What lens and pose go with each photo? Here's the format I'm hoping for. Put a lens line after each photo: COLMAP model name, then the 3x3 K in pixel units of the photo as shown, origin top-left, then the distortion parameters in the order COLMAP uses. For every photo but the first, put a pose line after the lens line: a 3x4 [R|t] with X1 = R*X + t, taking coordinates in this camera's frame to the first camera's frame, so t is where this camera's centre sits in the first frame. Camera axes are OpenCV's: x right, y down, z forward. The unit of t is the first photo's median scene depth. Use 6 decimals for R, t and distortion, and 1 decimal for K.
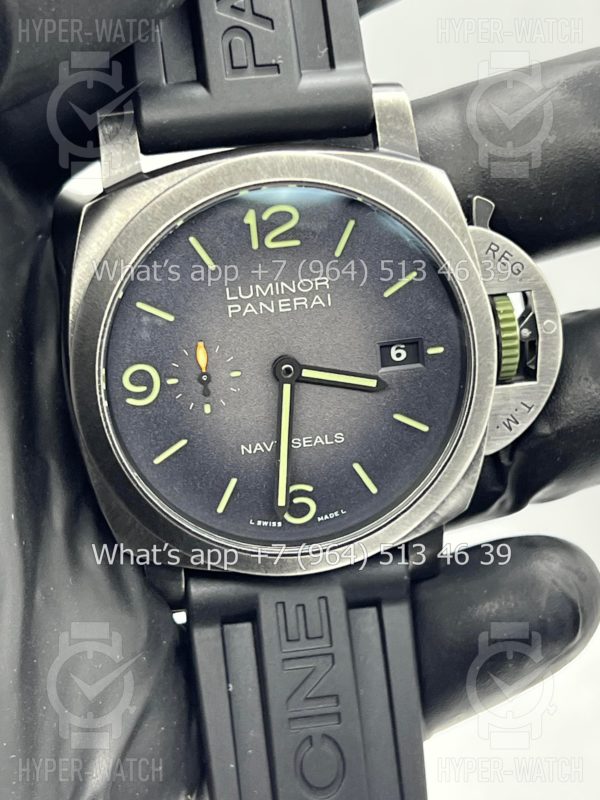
lens RADIAL K [[1908.7, 0, 302.7], [0, 1908.7, 395.3], [0, 0, 1]] dist [0.189229, 0.000000]
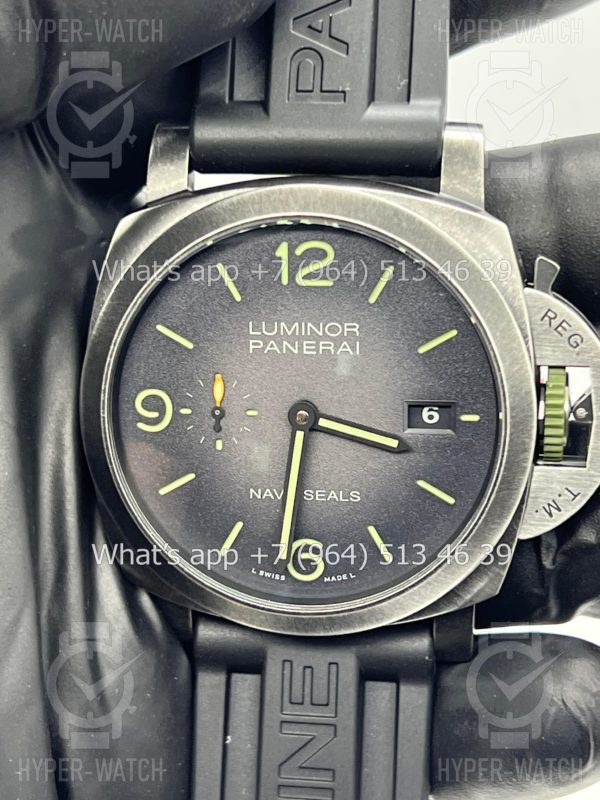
lens RADIAL K [[1908.7, 0, 297.8], [0, 1908.7, 402.0], [0, 0, 1]] dist [0.189229, 0.000000]
pose [[0.954084, 0.137911, -0.265902, 0.233953], [-0.138619, 0.990213, 0.016200, -0.034519], [0.265534, 0.021403, 0.963864, 0.095045]]
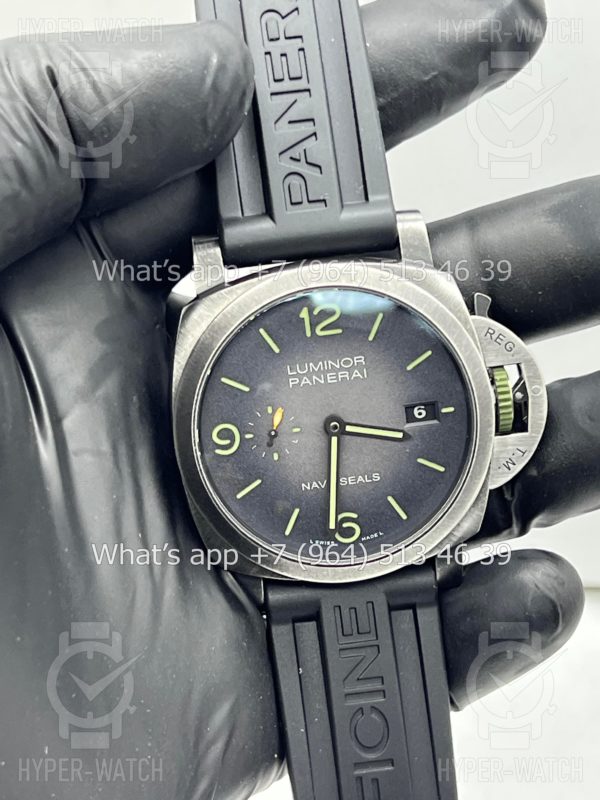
lens RADIAL K [[1908.7, 0, 302.8], [0, 1908.7, 398.4], [0, 0, 1]] dist [0.189229, 0.000000]
pose [[0.995764, -0.020232, -0.089692, 0.088594], [0.015602, 0.998524, -0.052025, 0.035918], [0.090612, 0.050406, 0.994610, -0.325421]]
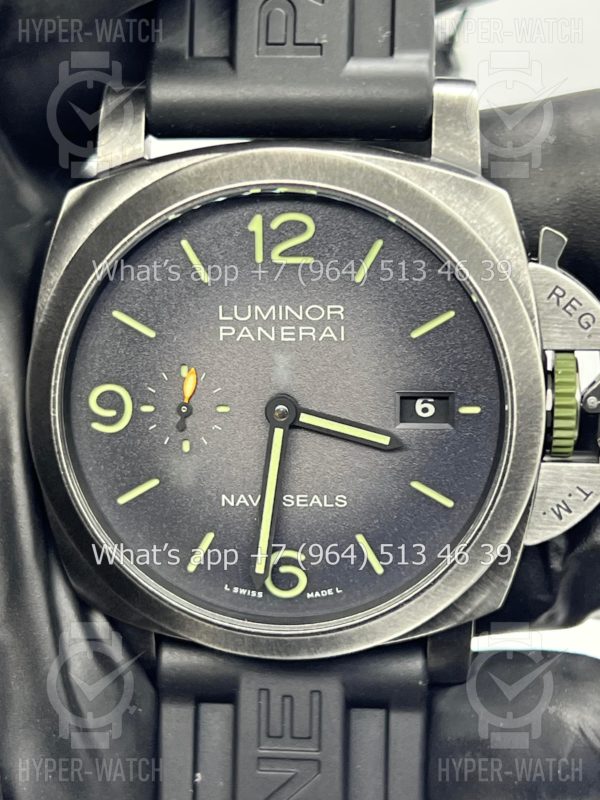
lens RADIAL K [[1908.7, 0, 298.8], [0, 1908.7, 400.5], [0, 0, 1]] dist [0.189229, 0.000000]
pose [[0.970324, 0.119058, -0.210468, 0.170029], [-0.121381, 0.992604, 0.001896, -0.020229], [0.209138, 0.023707, 0.977599, 0.189560]]
